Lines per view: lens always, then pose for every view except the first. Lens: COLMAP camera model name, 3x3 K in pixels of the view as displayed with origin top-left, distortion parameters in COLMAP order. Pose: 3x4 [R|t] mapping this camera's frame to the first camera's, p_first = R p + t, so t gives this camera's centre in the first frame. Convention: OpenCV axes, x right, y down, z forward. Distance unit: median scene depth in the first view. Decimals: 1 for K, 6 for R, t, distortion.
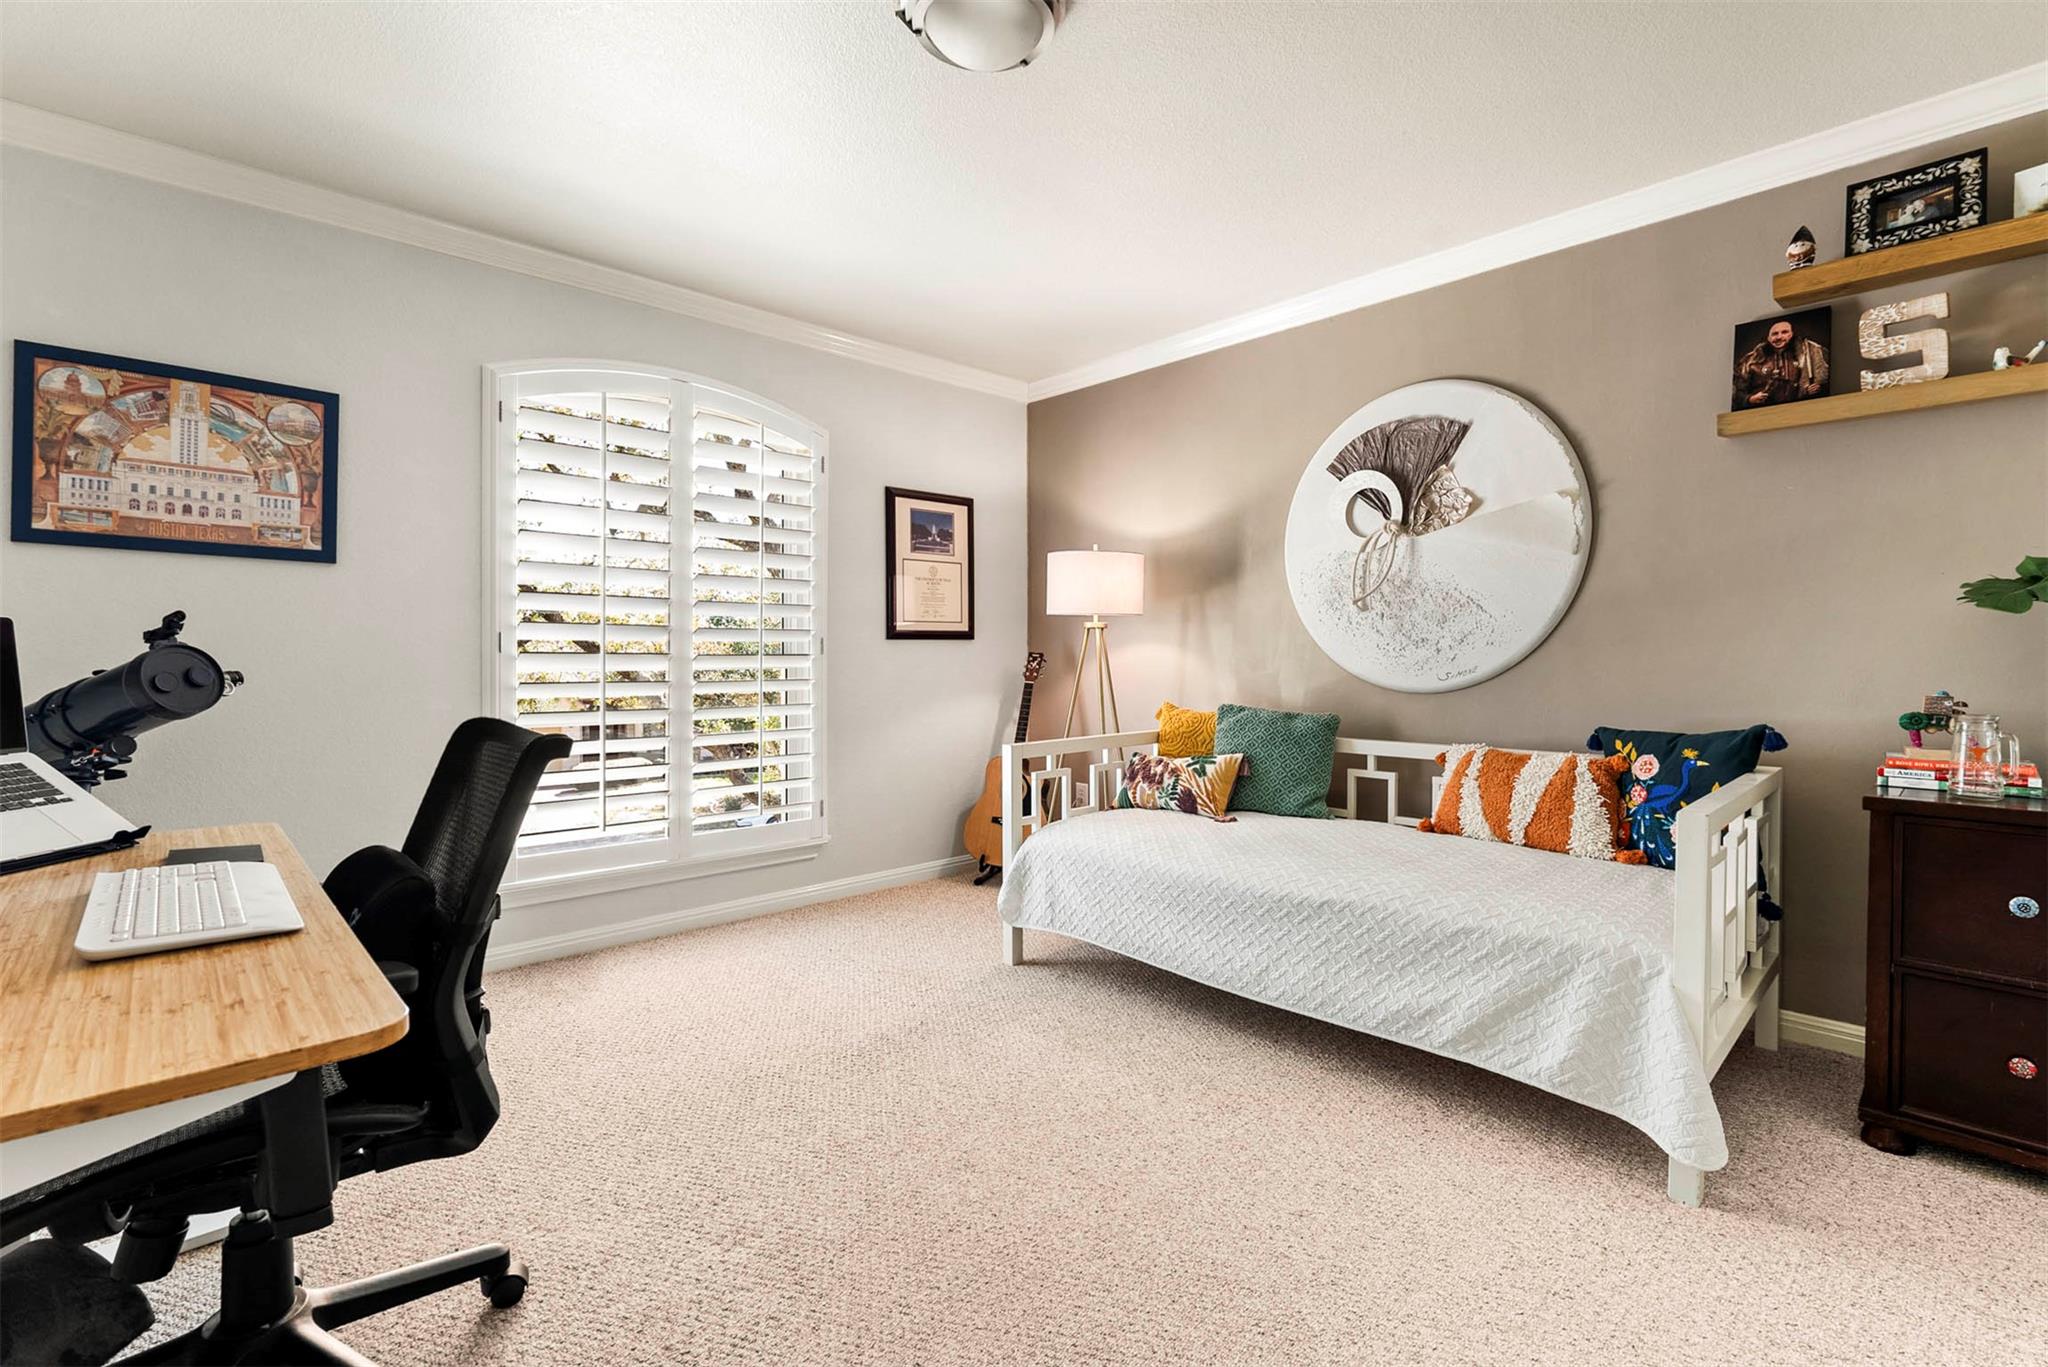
lens RADIAL K [[912.8, 0, 1031.3], [0, 912.8, 675.1], [0, 0, 1]] dist [-0.000834, -0.000469]
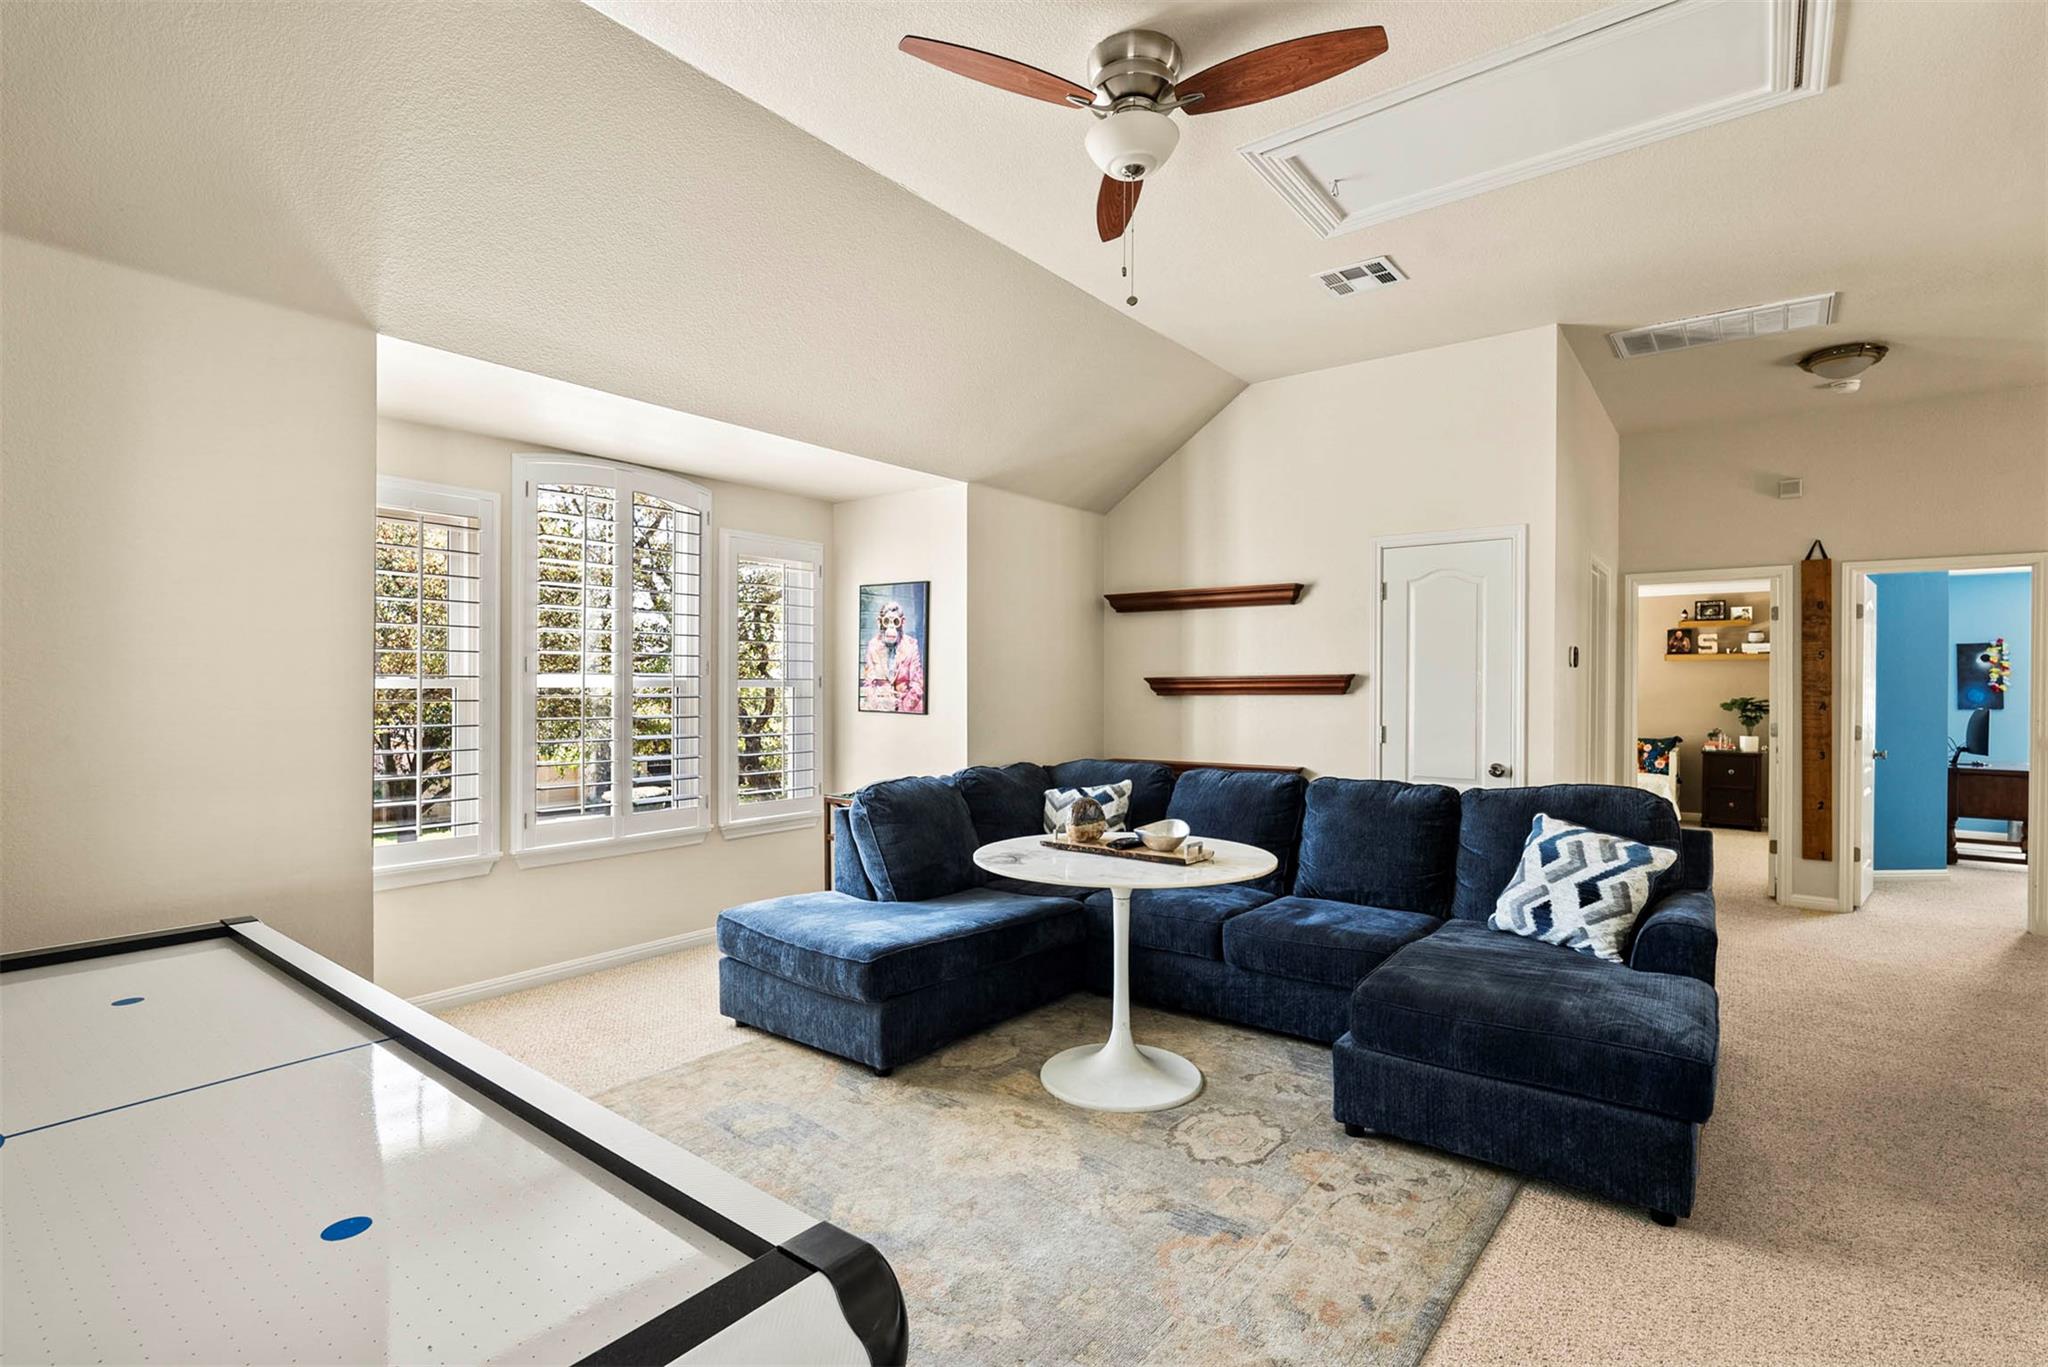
lens RADIAL K [[970.7, 0, 1008.5], [0, 970.7, 699.1], [0, 0, 1]] dist [0.000945, -0.000053]
pose [[0.989881, 0.003635, 0.141856, -2.690258], [-0.002041, 0.999933, -0.011377, -0.053591], [-0.141888, 0.010973, 0.989822, -2.785930]]
